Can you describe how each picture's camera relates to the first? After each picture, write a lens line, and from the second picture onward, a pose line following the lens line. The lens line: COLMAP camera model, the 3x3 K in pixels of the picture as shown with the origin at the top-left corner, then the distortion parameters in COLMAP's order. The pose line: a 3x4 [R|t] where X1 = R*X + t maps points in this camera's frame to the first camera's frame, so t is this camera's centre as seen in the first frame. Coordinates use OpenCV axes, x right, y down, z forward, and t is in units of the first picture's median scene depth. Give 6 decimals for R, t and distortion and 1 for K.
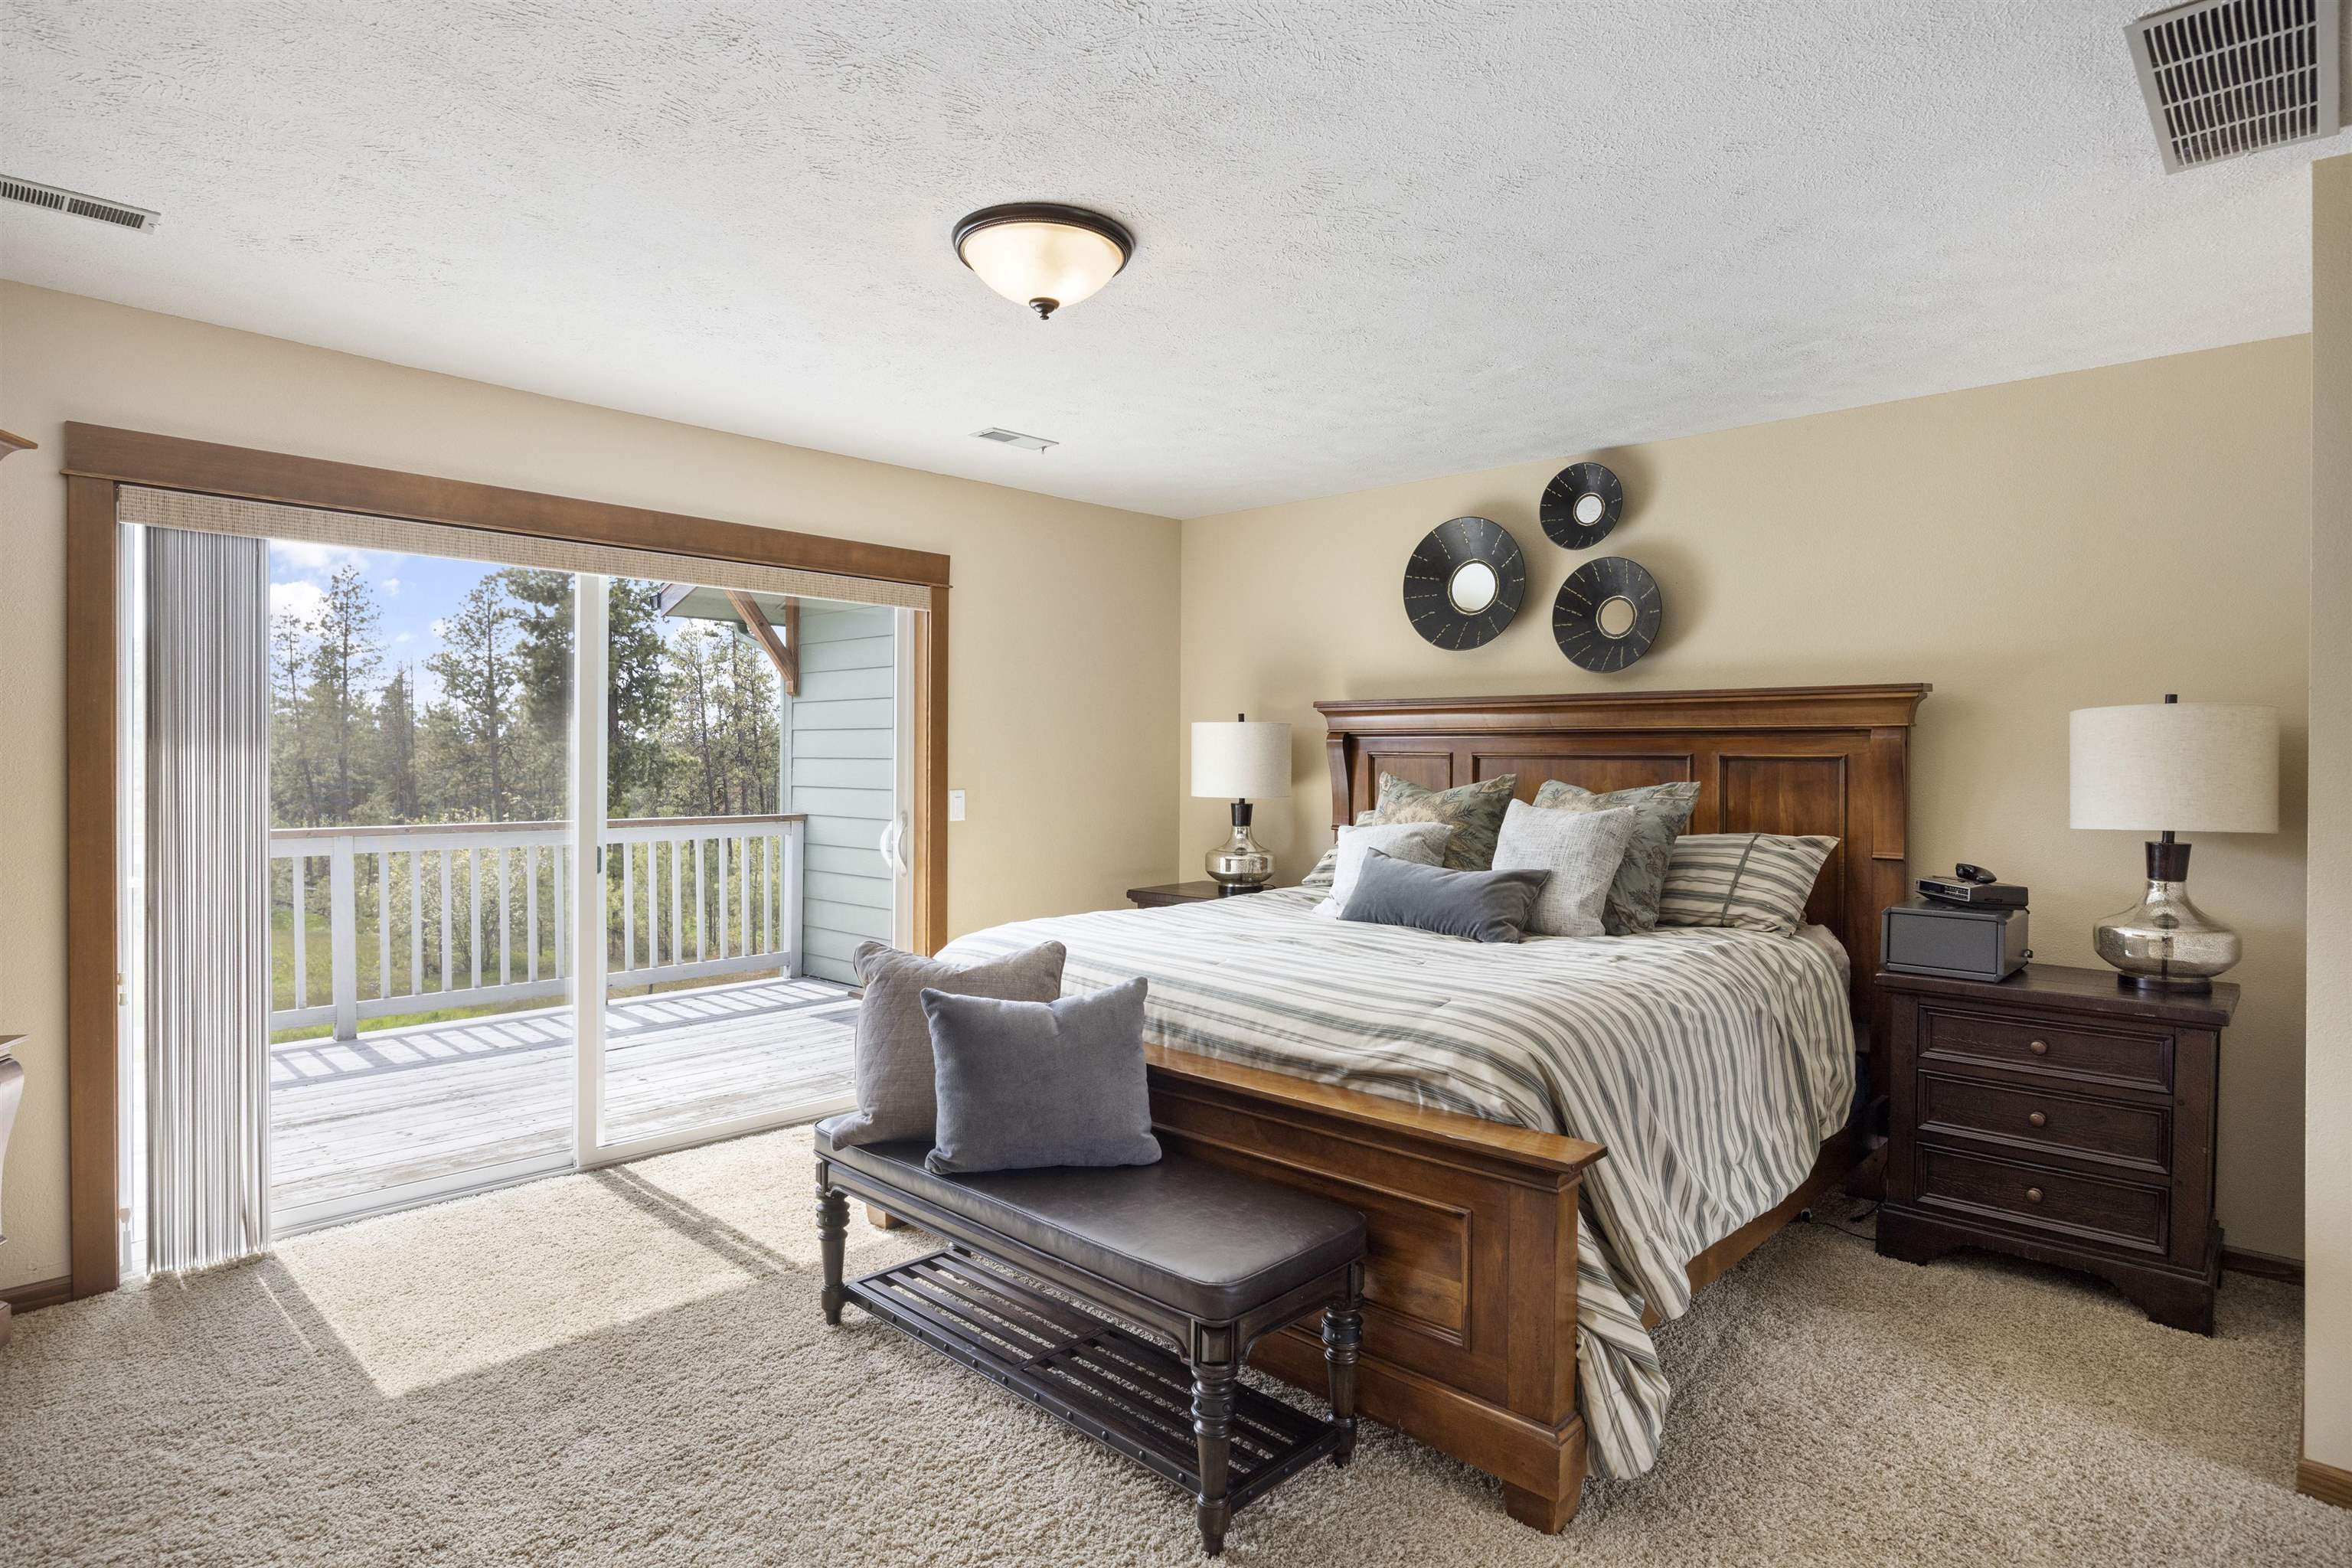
lens RADIAL K [[1247.1, 0, 1164.3], [0, 1247.1, 774.8], [0, 0, 1]] dist [-0.007440, 0.002088]
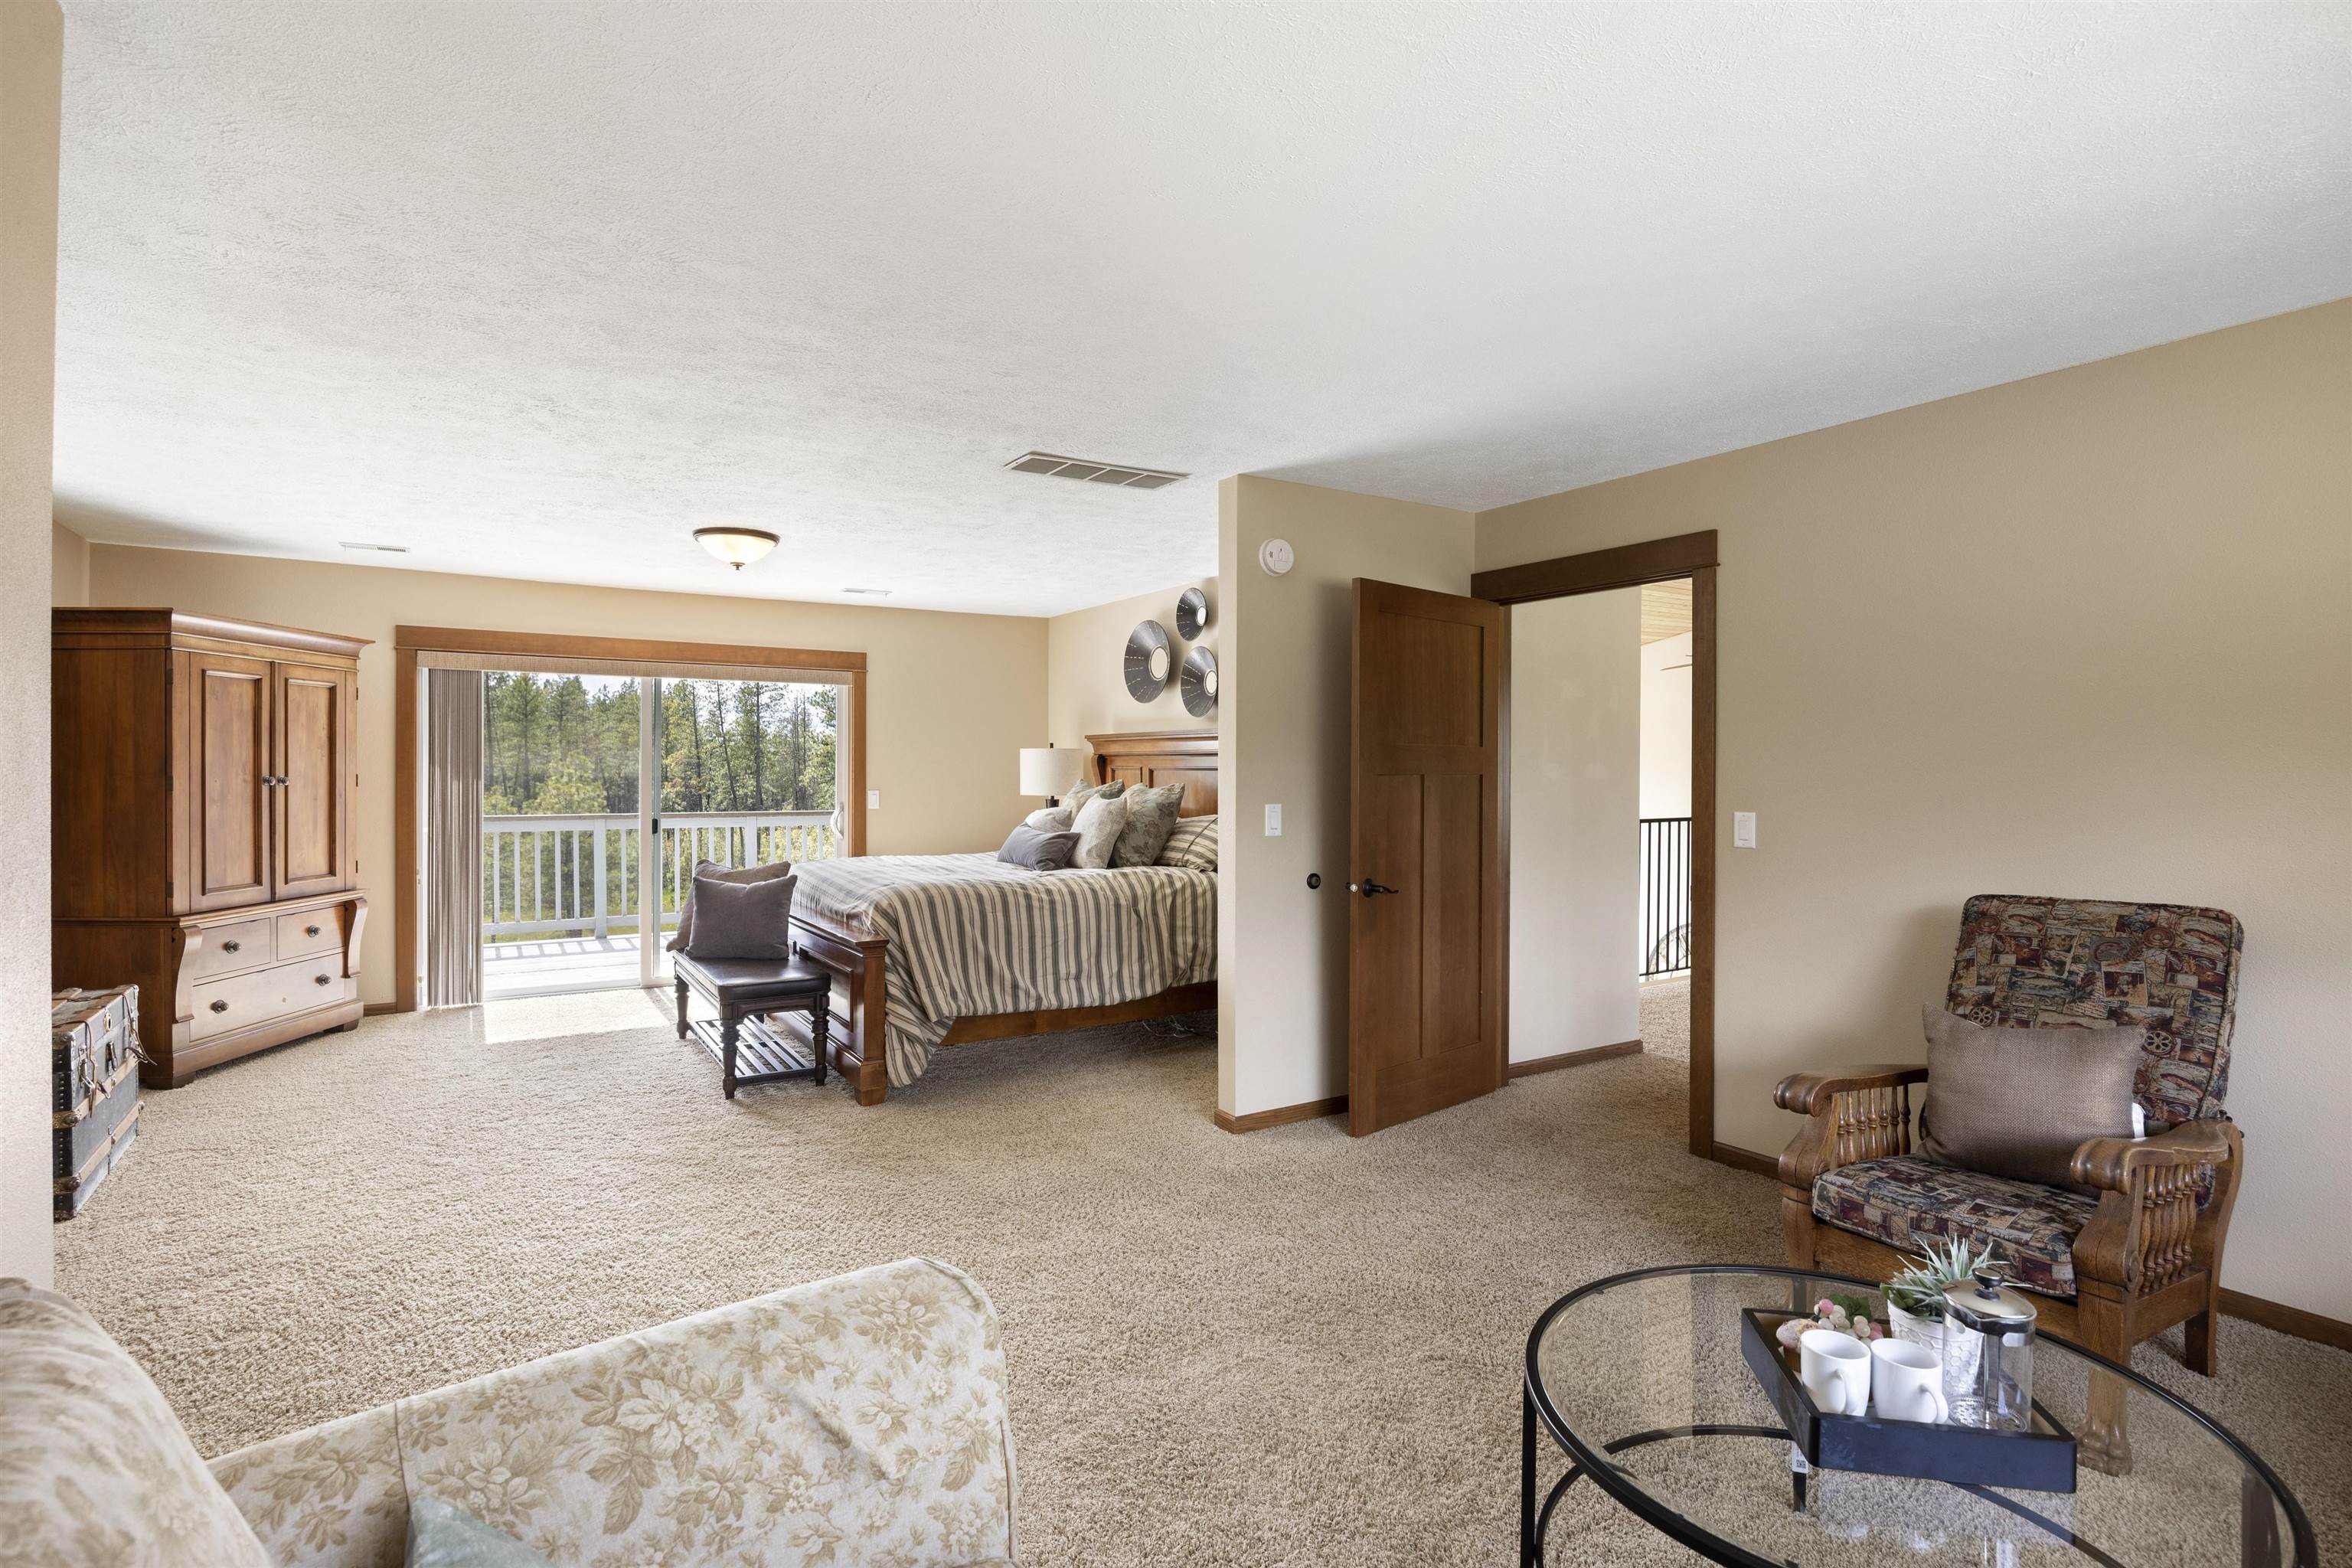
lens RADIAL K [[1147.0, 0, 1181.1], [0, 1147.0, 785.1], [0, 0, 1]] dist [0.000270, -0.000658]
pose [[0.968836, -0.001834, -0.247697, 0.704231], [0.001295, 0.999996, -0.002341, 0.010007], [0.247700, 0.001948, 0.968835, -0.459829]]
